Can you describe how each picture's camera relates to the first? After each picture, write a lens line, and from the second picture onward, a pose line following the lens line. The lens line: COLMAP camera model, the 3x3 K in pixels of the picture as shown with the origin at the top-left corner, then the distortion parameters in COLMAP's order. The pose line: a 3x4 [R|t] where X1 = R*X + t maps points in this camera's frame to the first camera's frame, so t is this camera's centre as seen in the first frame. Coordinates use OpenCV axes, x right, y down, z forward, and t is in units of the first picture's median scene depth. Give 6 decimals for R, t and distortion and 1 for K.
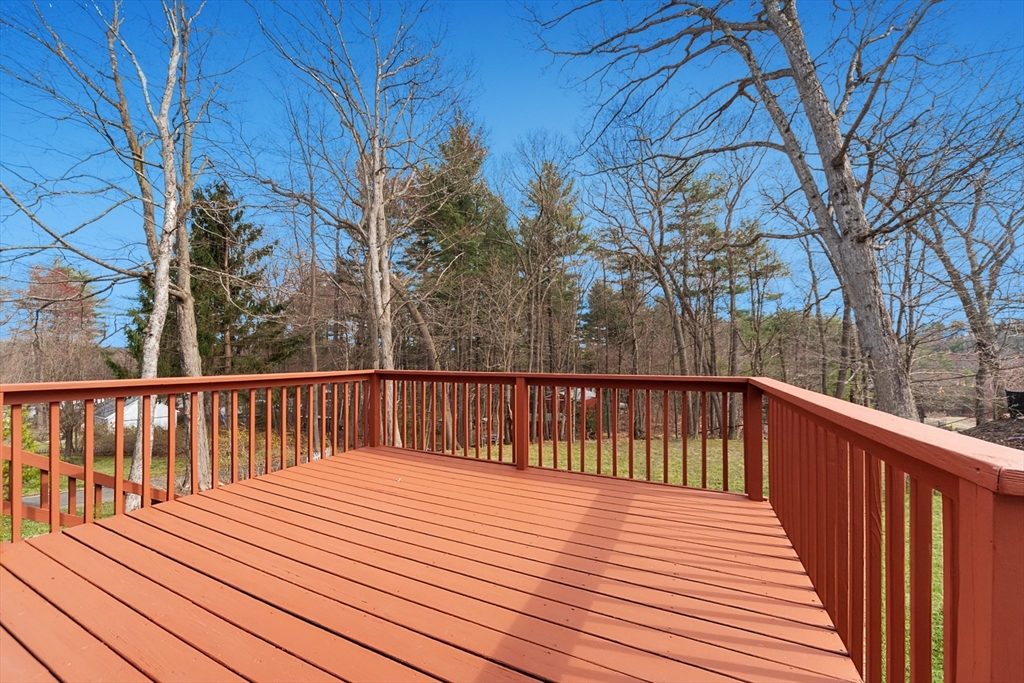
lens RADIAL K [[394.8, 0, 494.6], [0, 394.8, 357.4], [0, 0, 1]] dist [0.000979, 0.000082]
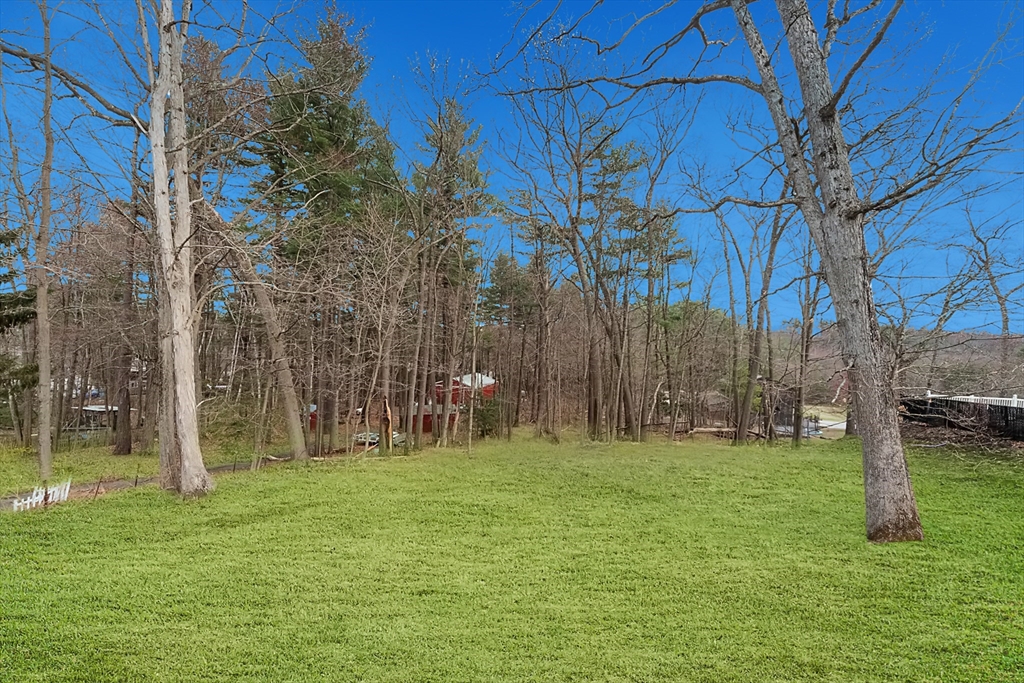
lens RADIAL K [[430.2, 0, 512.0], [0, 430.2, 341.5], [0, 0, 1]] dist [-0.002325, -0.000148]
pose [[0.955326, 0.035462, 0.293420, 0.021316], [-0.040253, 0.999136, 0.010303, -0.013198], [-0.292801, -0.021654, 0.955928, 0.156083]]
